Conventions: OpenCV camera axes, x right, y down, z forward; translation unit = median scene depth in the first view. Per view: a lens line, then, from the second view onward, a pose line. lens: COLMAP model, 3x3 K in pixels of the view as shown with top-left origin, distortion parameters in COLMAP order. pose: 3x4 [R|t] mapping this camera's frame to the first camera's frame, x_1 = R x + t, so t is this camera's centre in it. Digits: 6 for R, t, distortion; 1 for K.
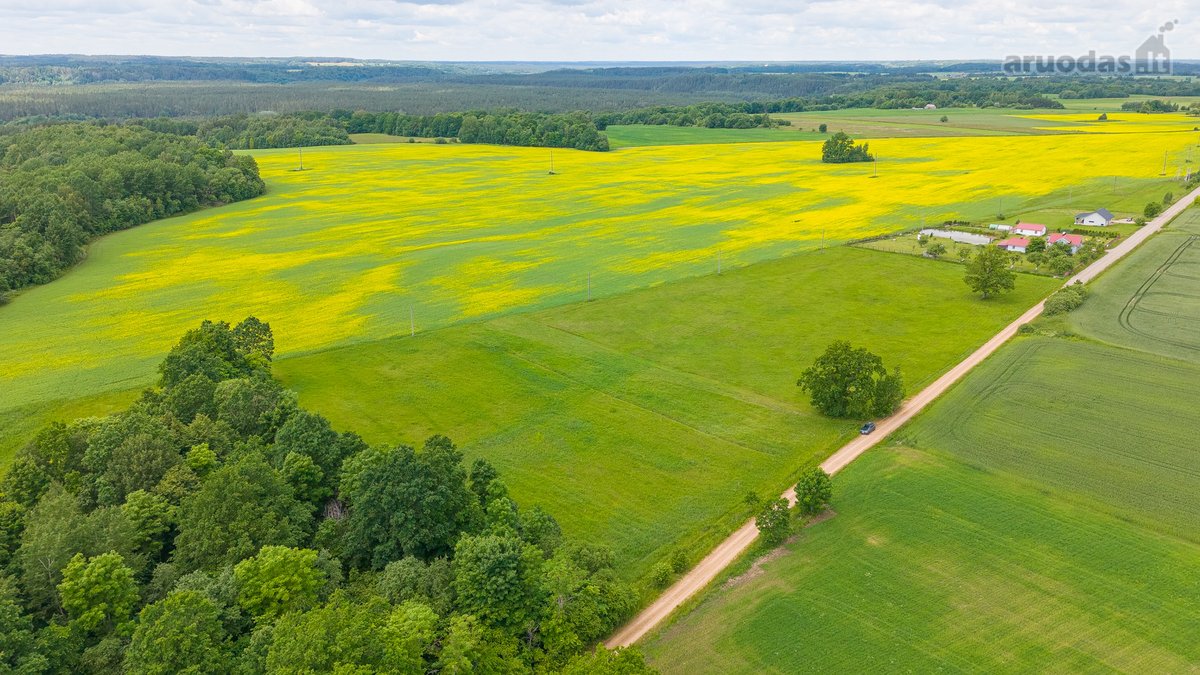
lens RADIAL K [[879.5, 0, 599.1], [0, 879.5, 339.0], [0, 0, 1]] dist [0.075003, -0.071936]
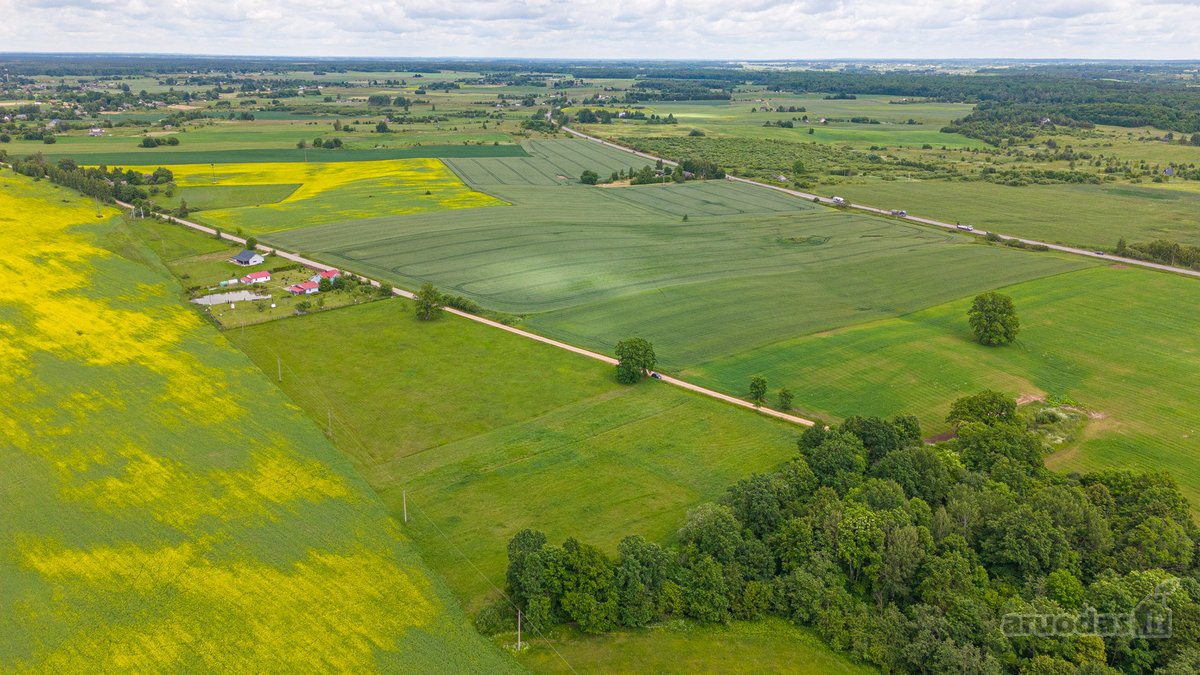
lens RADIAL K [[879.5, 0, 601.7], [0, 879.5, 336.6], [0, 0, 1]] dist [0.075003, -0.071936]
pose [[0.031844, -0.303774, 0.952212, -0.749569], [0.295181, 0.913058, 0.281412, -0.276645], [-0.954911, 0.272113, 0.118743, 0.473705]]
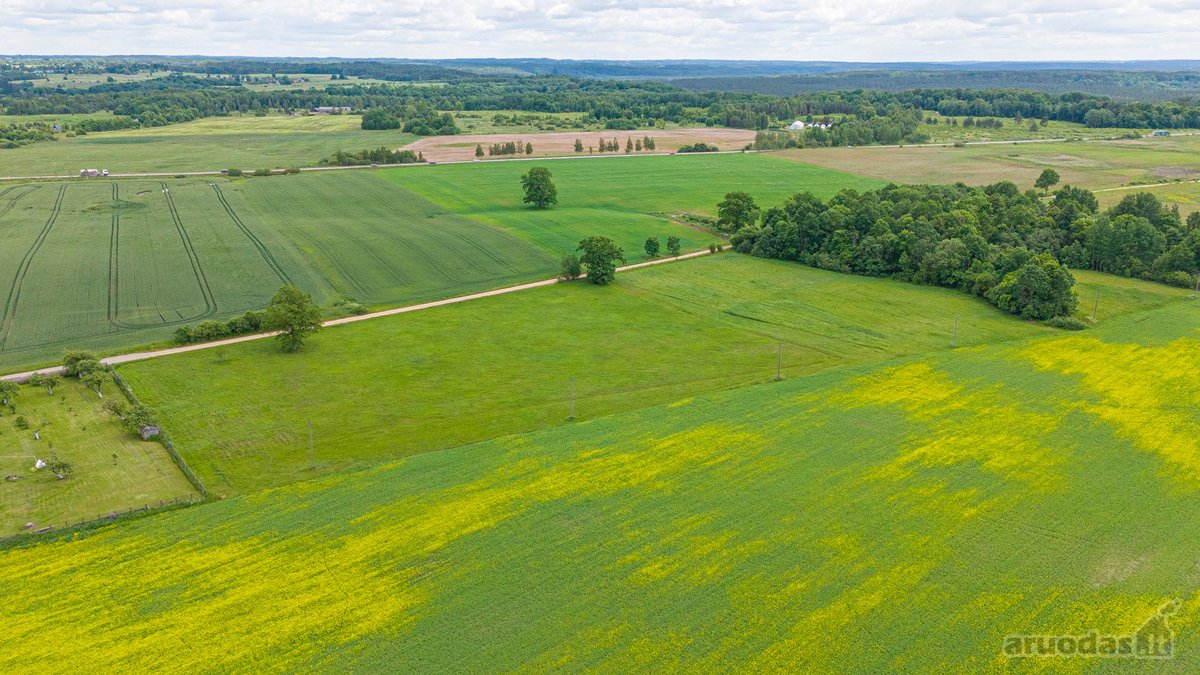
lens RADIAL K [[879.5, 0, 597.4], [0, 879.5, 340.4], [0, 0, 1]] dist [0.075003, -0.071936]
pose [[-0.992642, -0.041918, 0.113597, 0.049350], [0.030998, 0.818930, 0.573056, -0.427172], [-0.117049, 0.572361, -0.811605, 1.348536]]
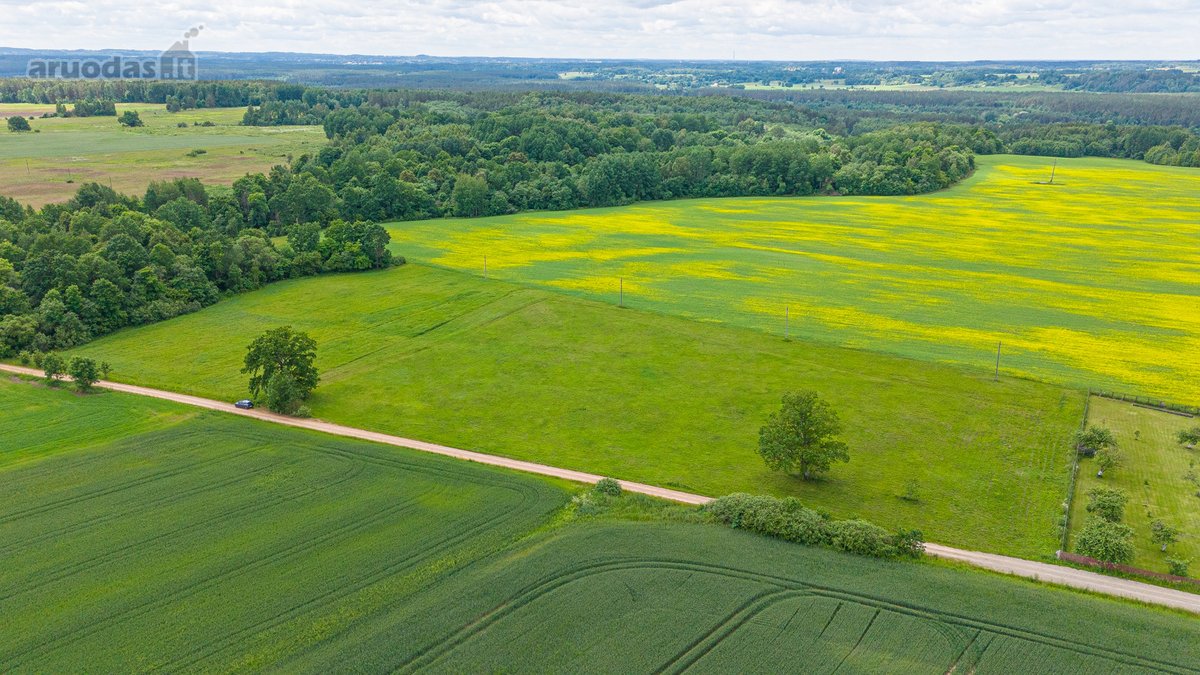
lens RADIAL K [[879.5, 0, 603.0], [0, 879.5, 344.1], [0, 0, 1]] dist [0.075003, -0.071936]
pose [[0.262737, 0.295001, -0.918664, 0.740128], [-0.296079, 0.930829, 0.214229, -0.172592], [0.918317, 0.215711, 0.331907, 0.556802]]
